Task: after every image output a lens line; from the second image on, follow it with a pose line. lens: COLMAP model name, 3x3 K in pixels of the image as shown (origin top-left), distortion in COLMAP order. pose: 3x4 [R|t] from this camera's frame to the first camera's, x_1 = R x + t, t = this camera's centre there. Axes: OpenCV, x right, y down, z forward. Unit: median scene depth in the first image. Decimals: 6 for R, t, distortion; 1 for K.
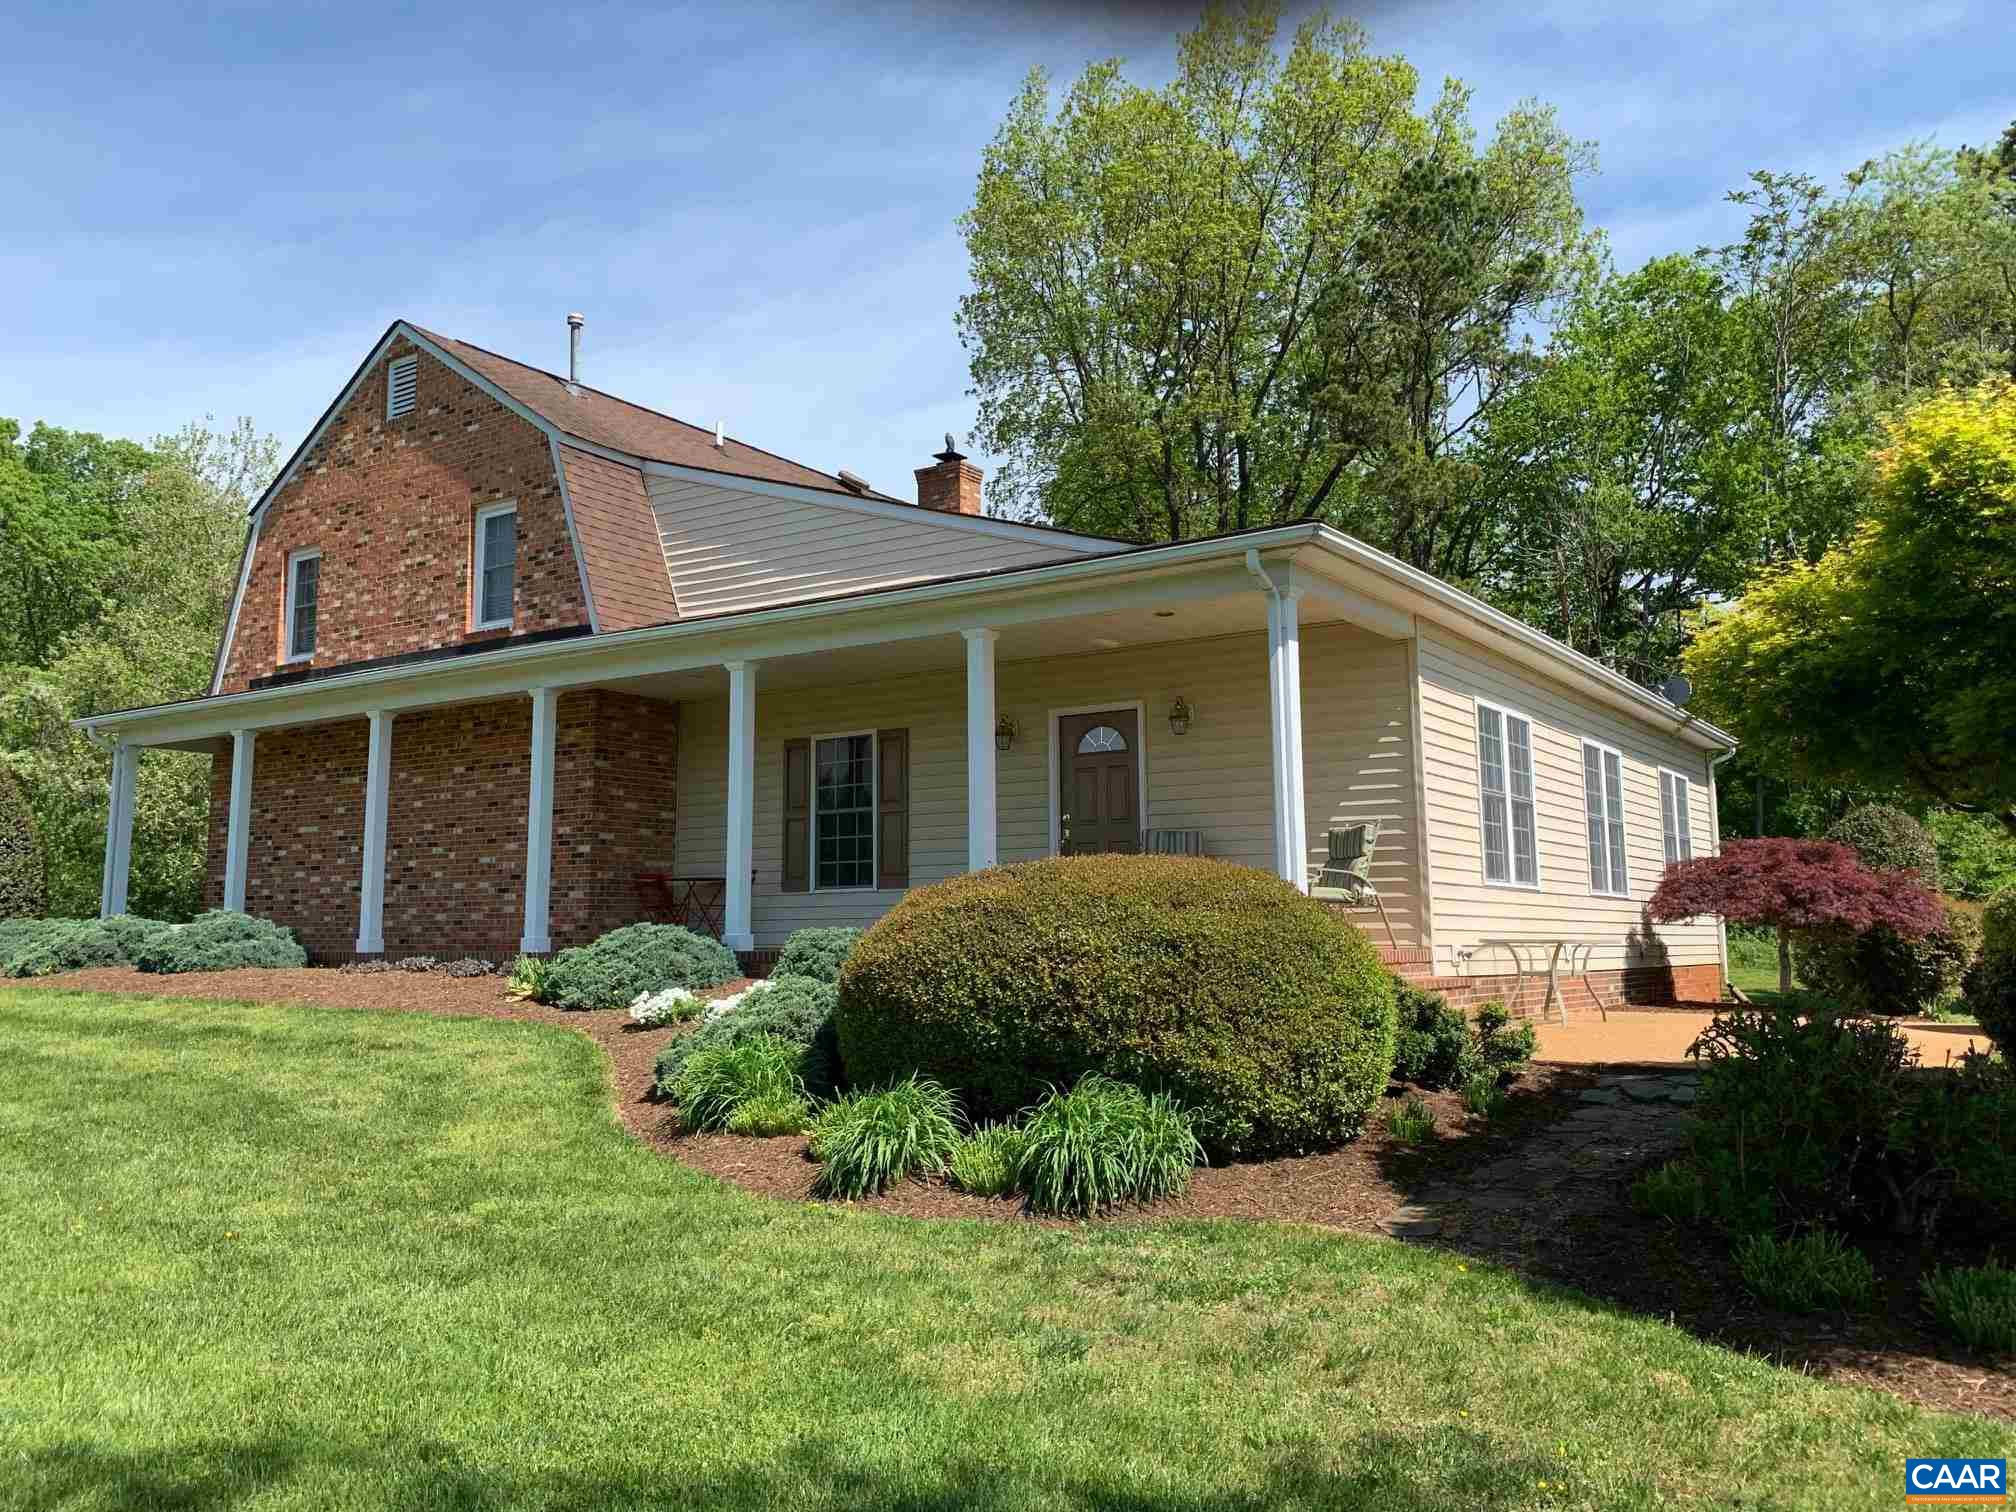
lens RADIAL K [[1616.4, 0, 1008.0], [0, 1616.4, 756.0], [0, 0, 1]] dist [-0.006021, -0.005334]
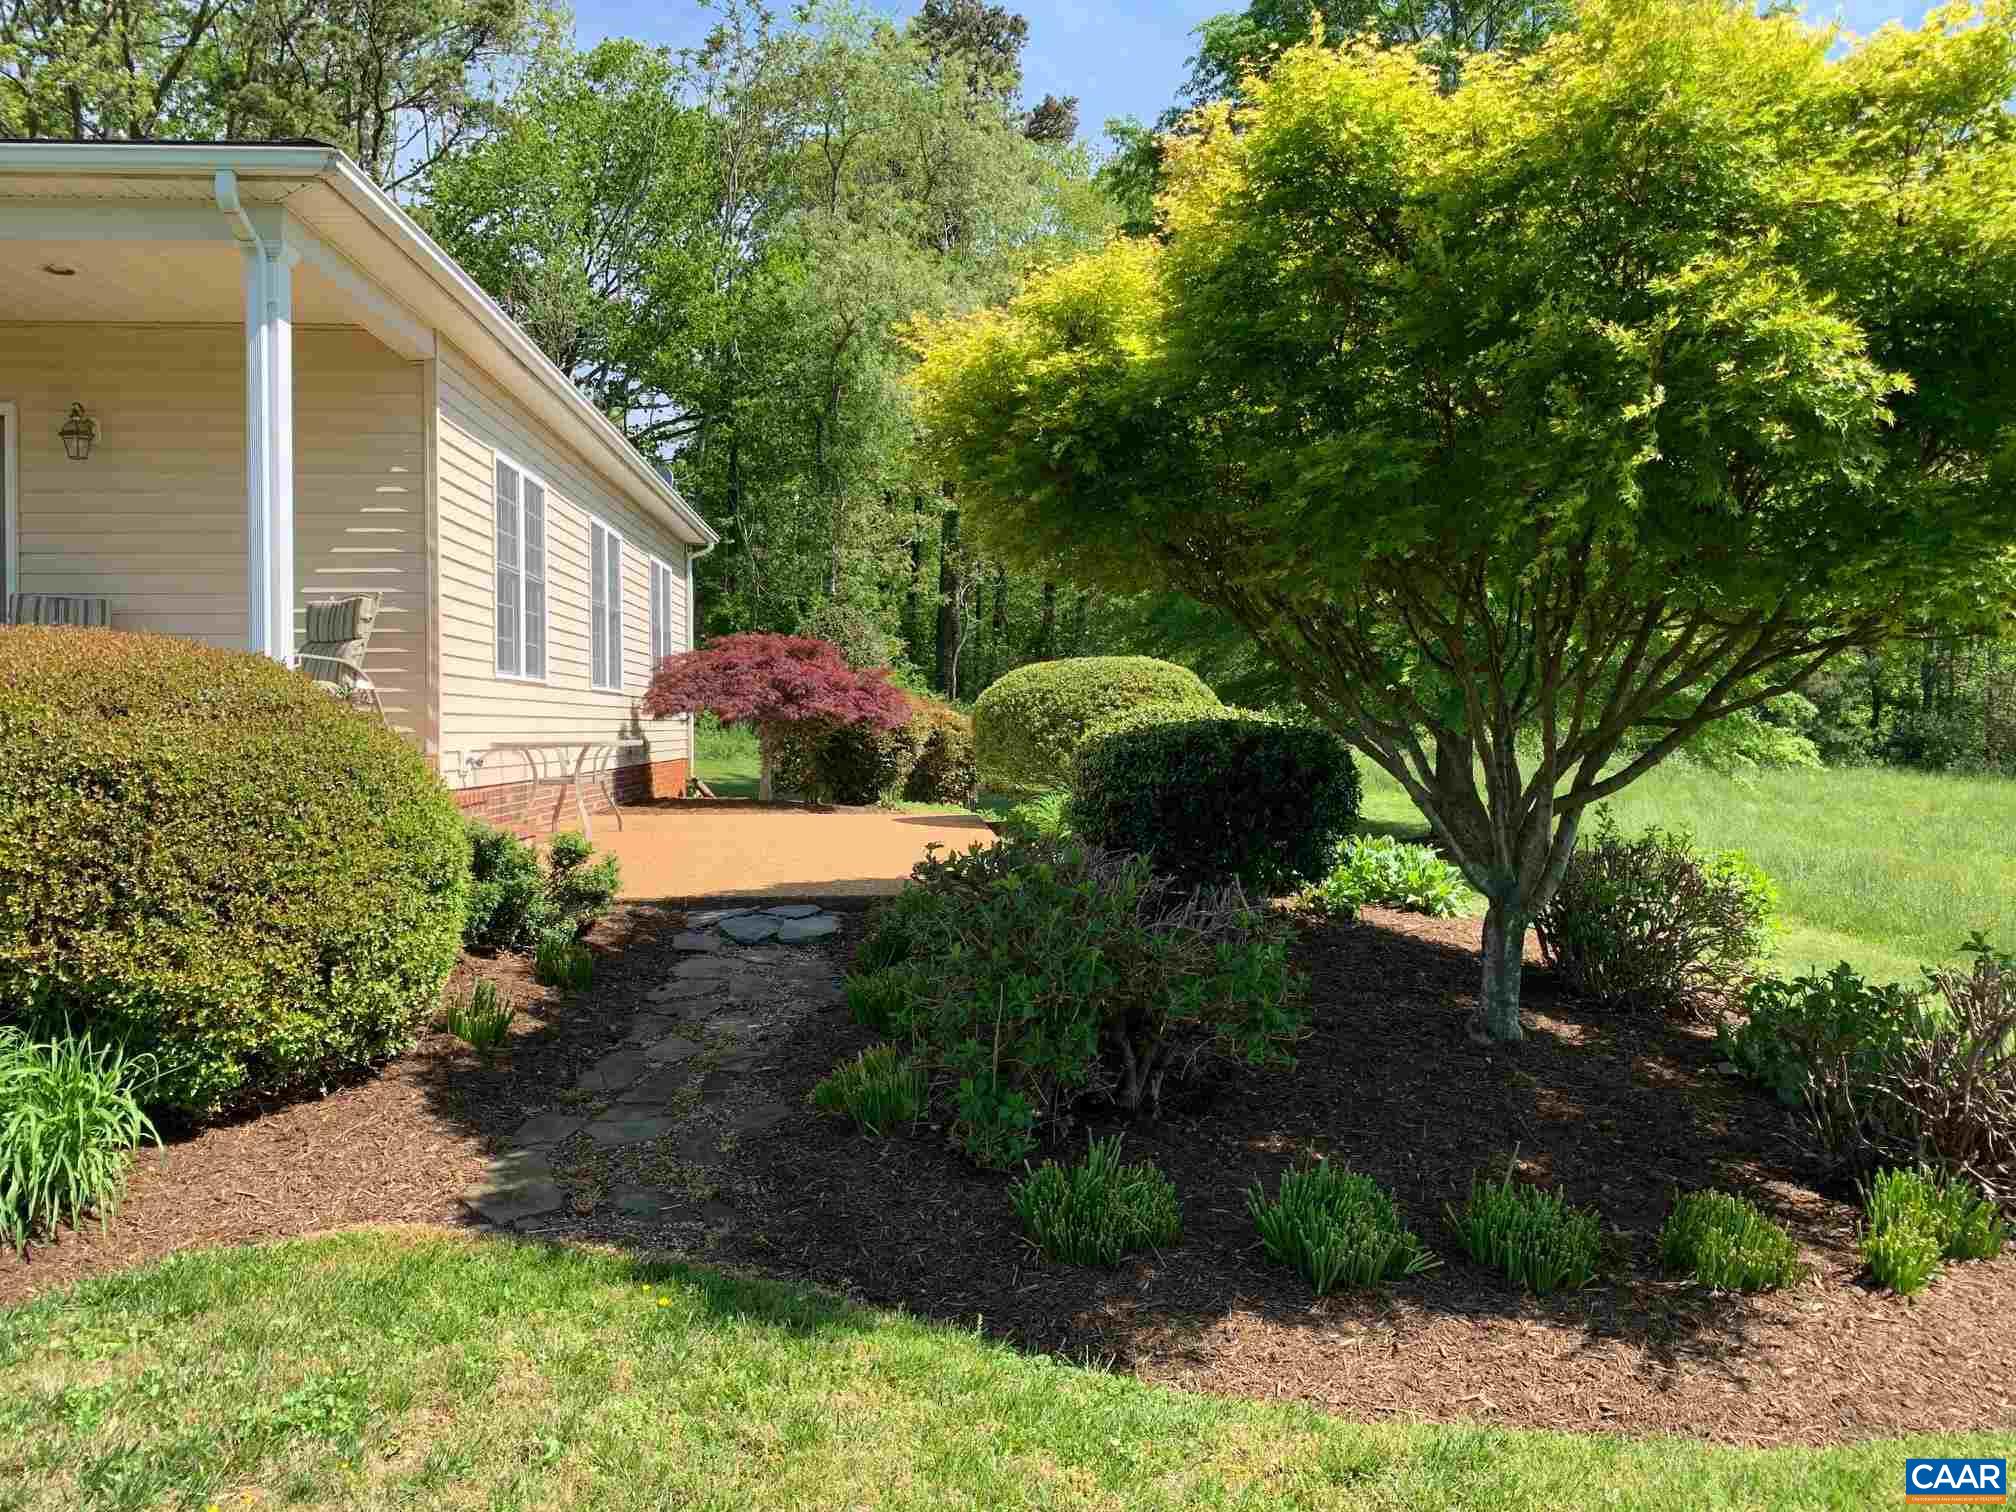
lens RADIAL K [[1548.8, 0, 1005.2], [0, 1548.8, 686.4], [0, 0, 1]] dist [0.052801, -0.044816]
pose [[0.787813, 0.007177, 0.615873, 0.008138], [-0.060228, 0.996038, 0.065435, 0.020703], [-0.612963, -0.088644, 0.785124, 0.272976]]
